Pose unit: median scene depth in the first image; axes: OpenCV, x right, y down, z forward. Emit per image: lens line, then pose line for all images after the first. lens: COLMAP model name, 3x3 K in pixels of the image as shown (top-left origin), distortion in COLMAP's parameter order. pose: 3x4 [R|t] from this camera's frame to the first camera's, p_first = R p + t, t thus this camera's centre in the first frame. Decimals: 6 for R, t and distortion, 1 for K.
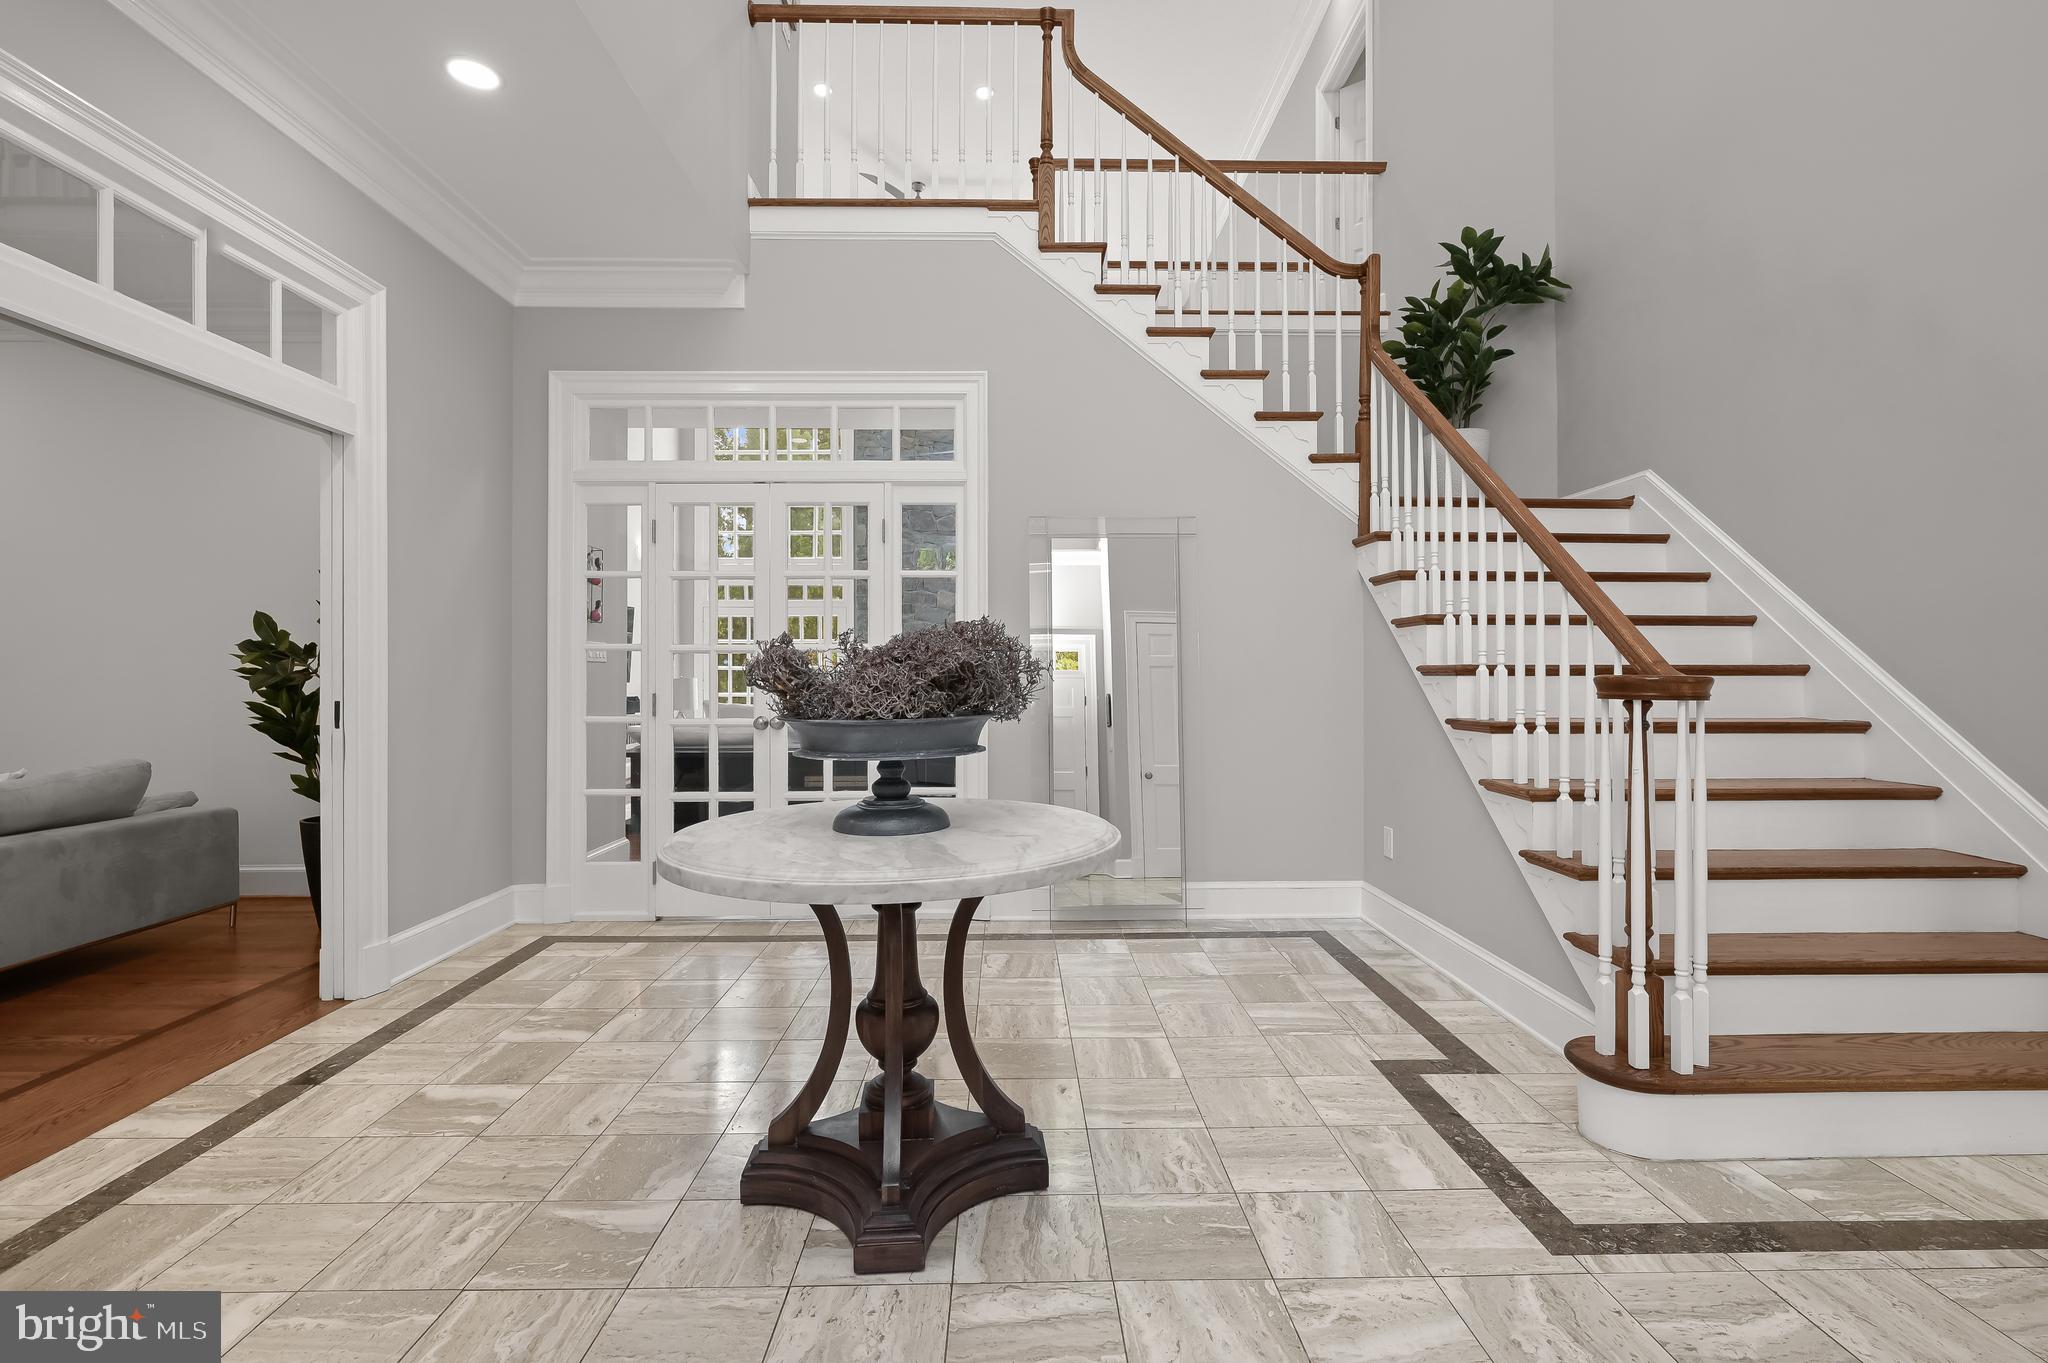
lens RADIAL K [[961.5, 0, 1029.7], [0, 961.5, 674.0], [0, 0, 1]] dist [-0.000775, 0.000752]
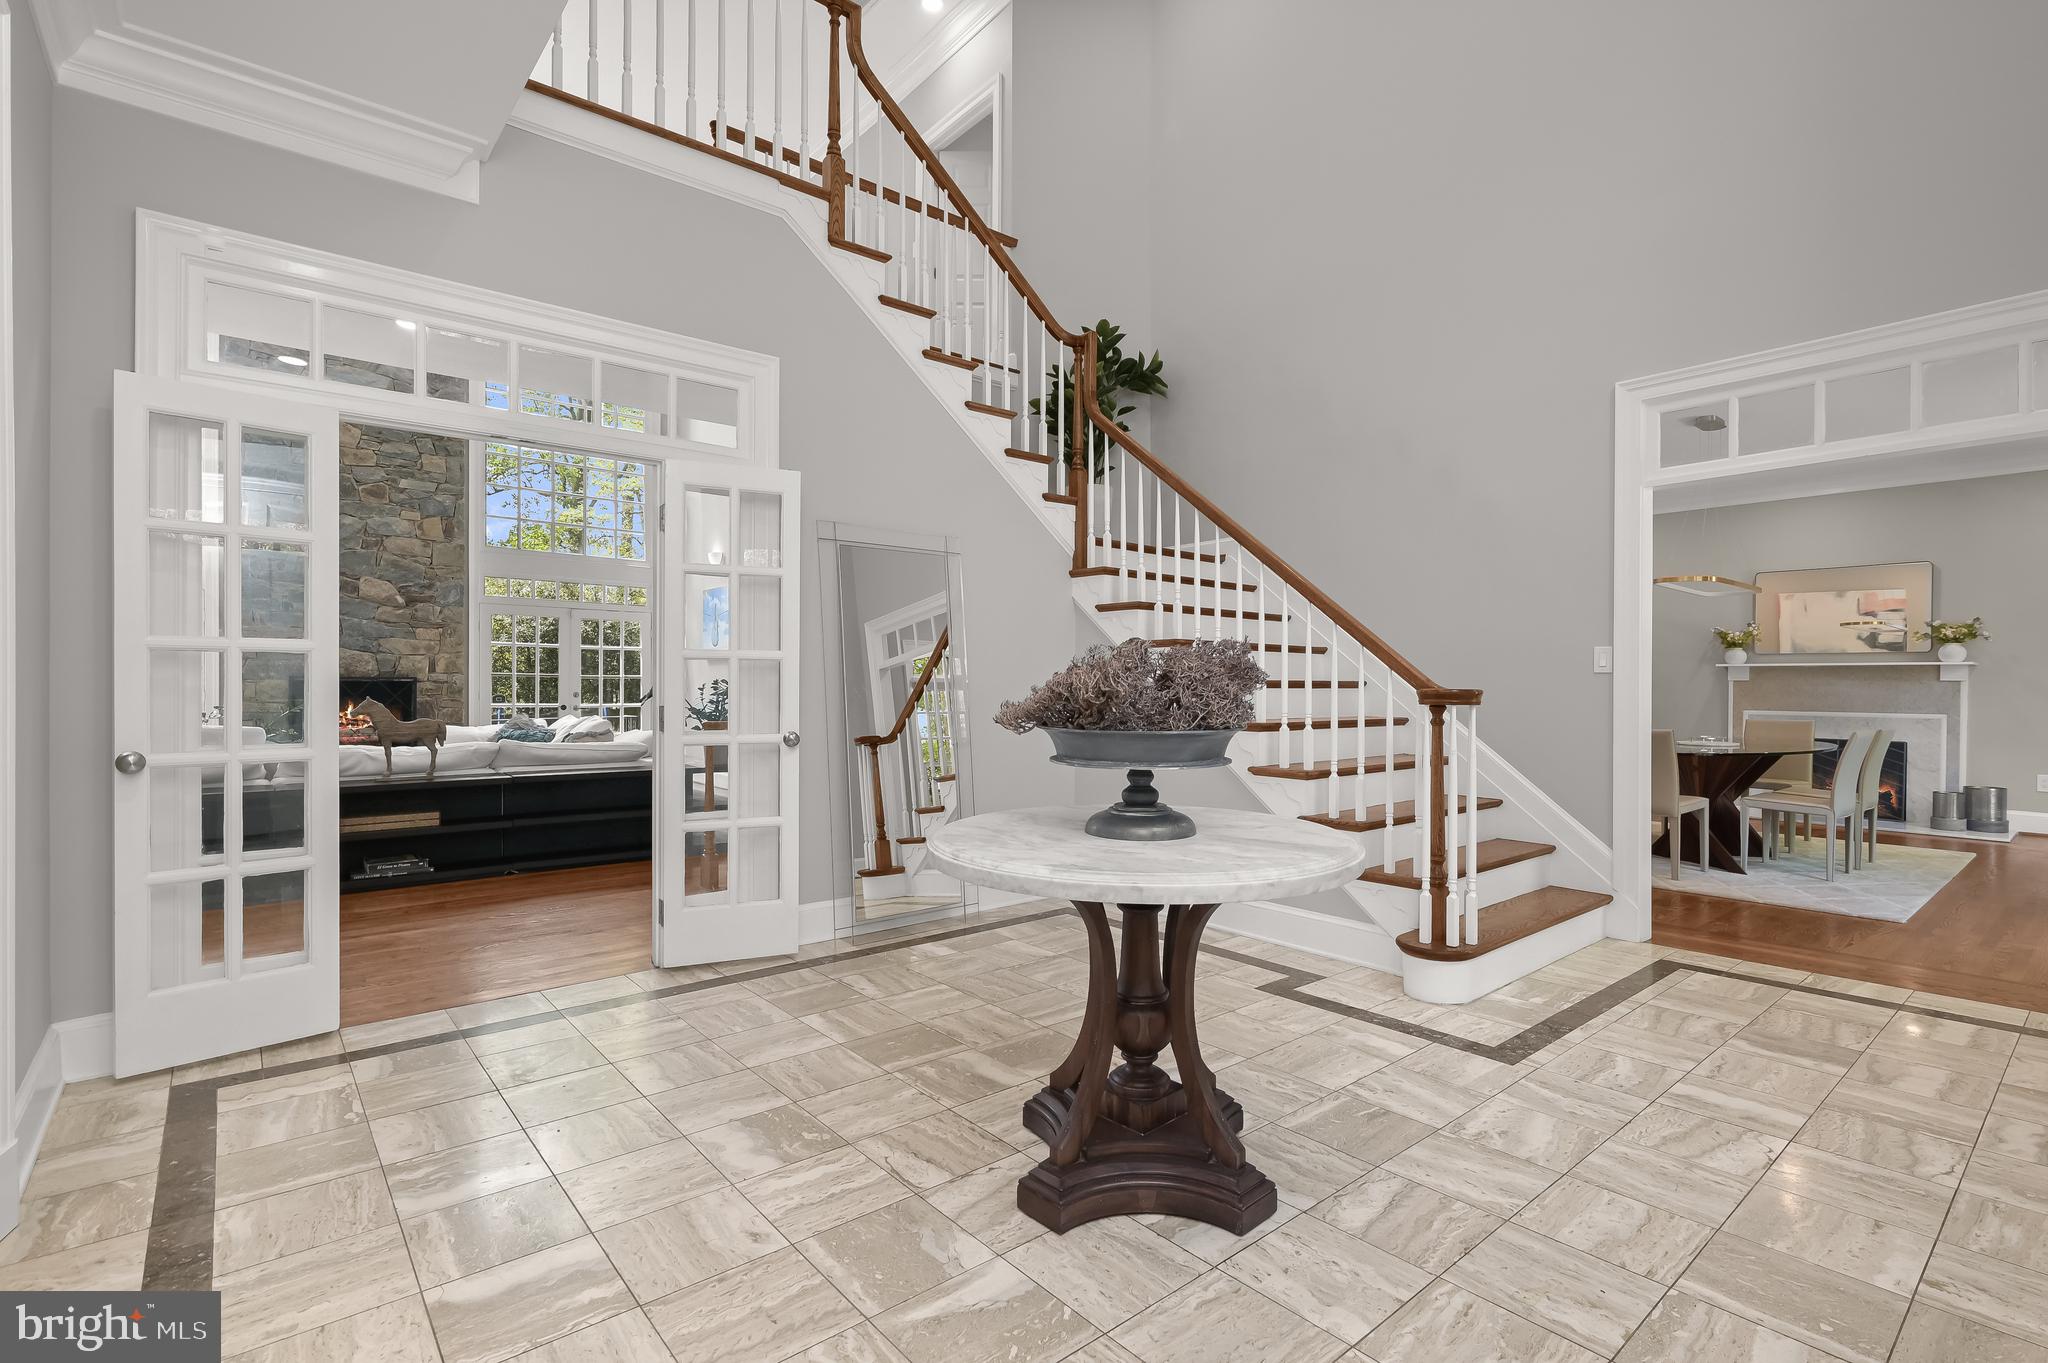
lens RADIAL K [[953.4, 0, 1033.2], [0, 953.4, 693.2], [0, 0, 1]] dist [-0.000011, 0.000138]
pose [[0.777249, -0.001867, 0.629190, -0.710163], [-0.003749, 0.999964, 0.007598, 0.000476], [-0.629182, -0.008265, 0.777214, 0.212758]]
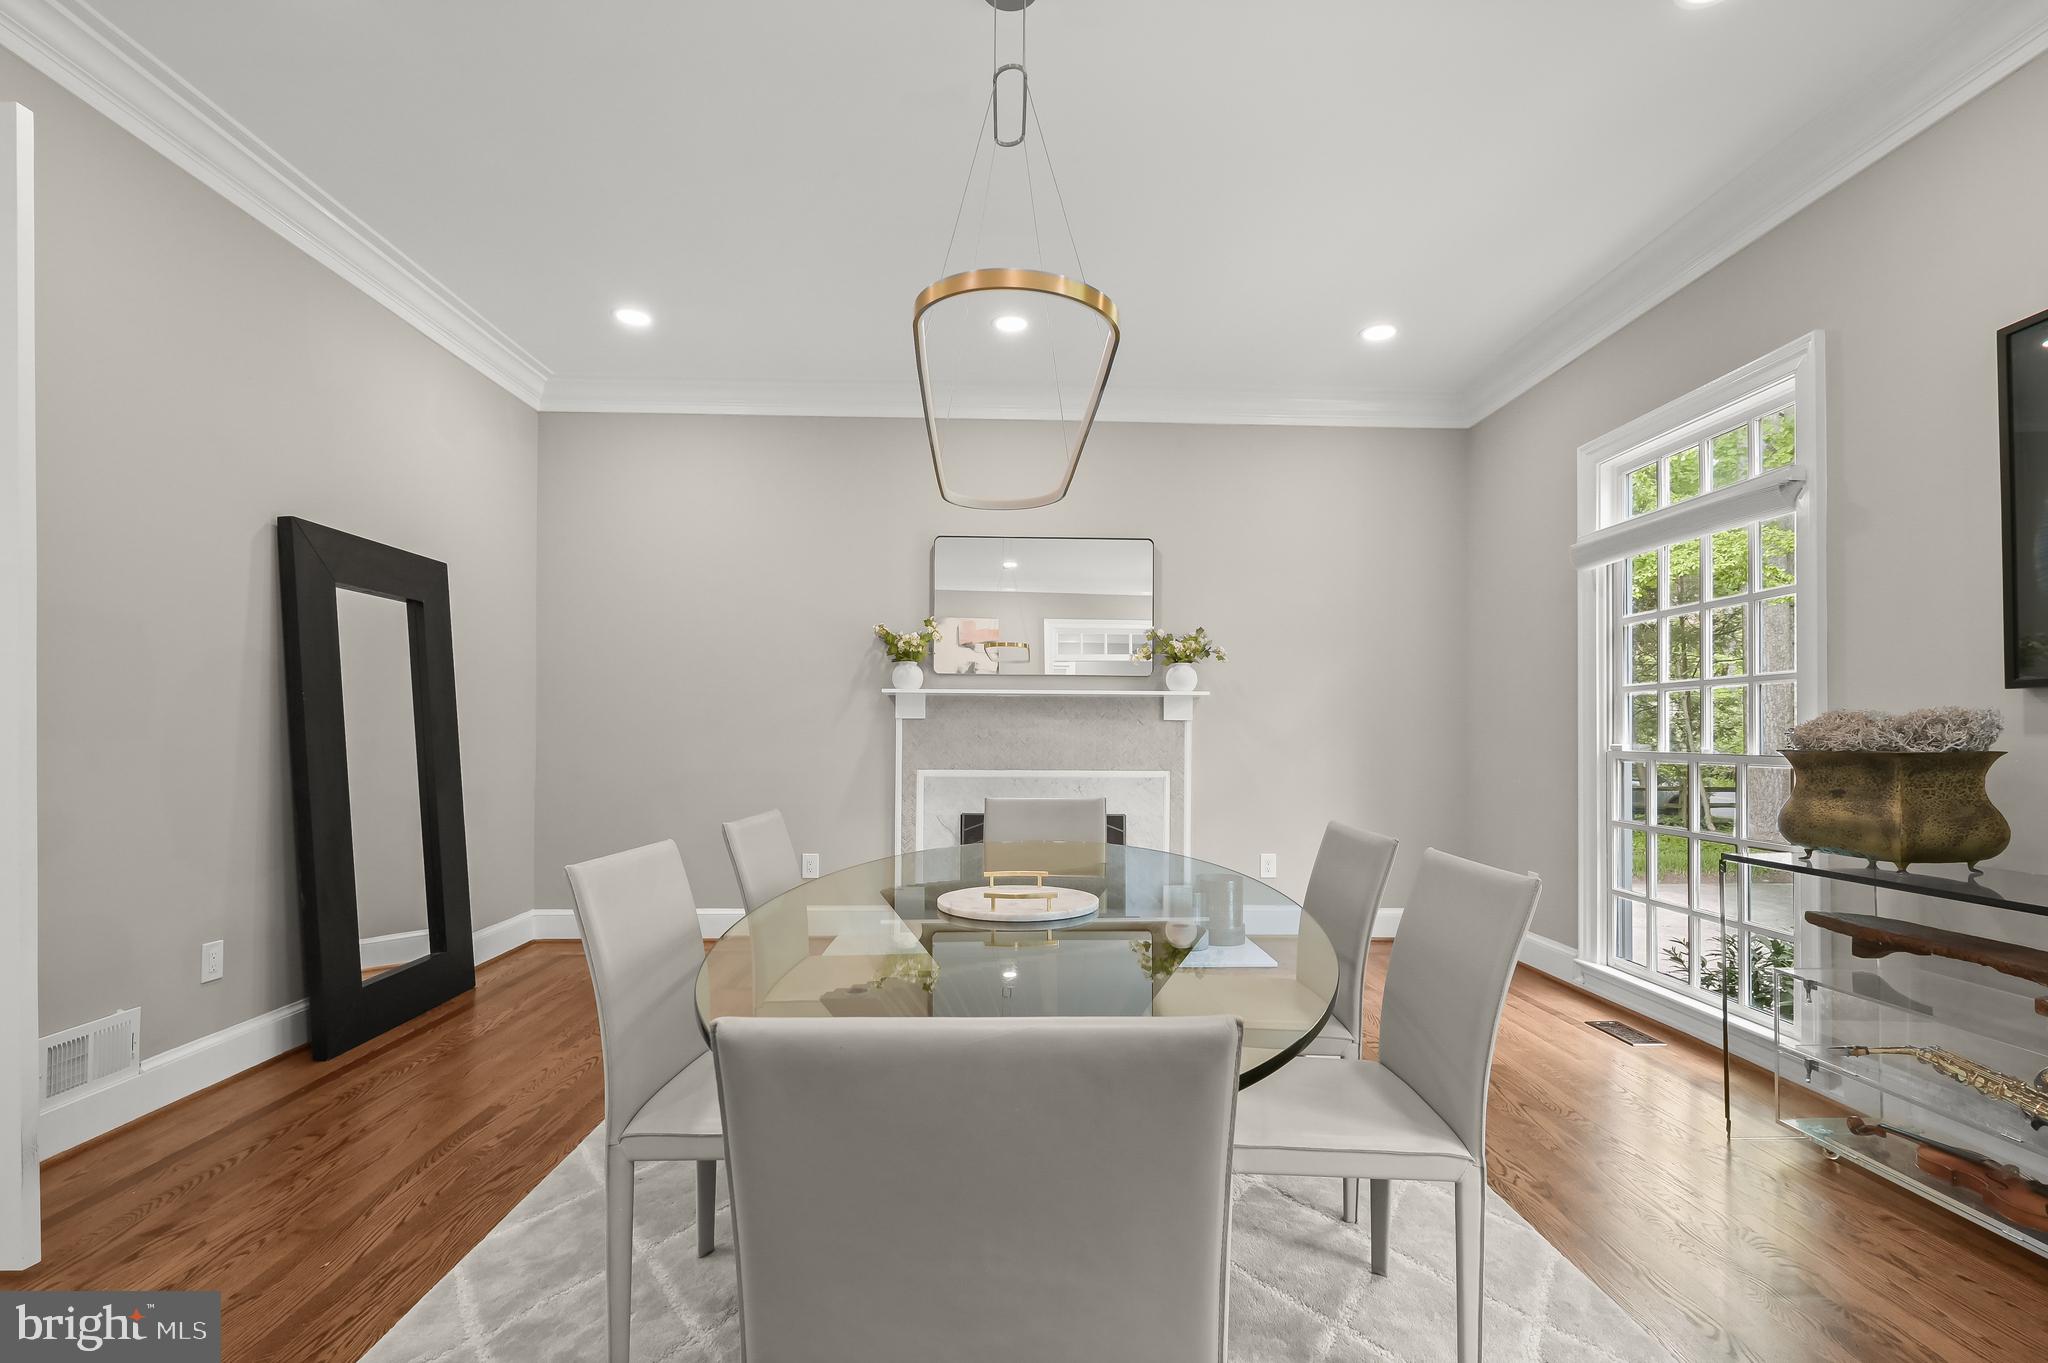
lens RADIAL K [[933.0, 0, 1029.4], [0, 933.0, 695.3], [0, 0, 1]] dist [0.012550, -0.000023]
pose [[-0.011672, 0.039008, 0.999171, 0.649798], [-0.004165, 0.999228, -0.039059, -0.000659], [-0.999923, -0.004617, -0.011501, 0.740574]]
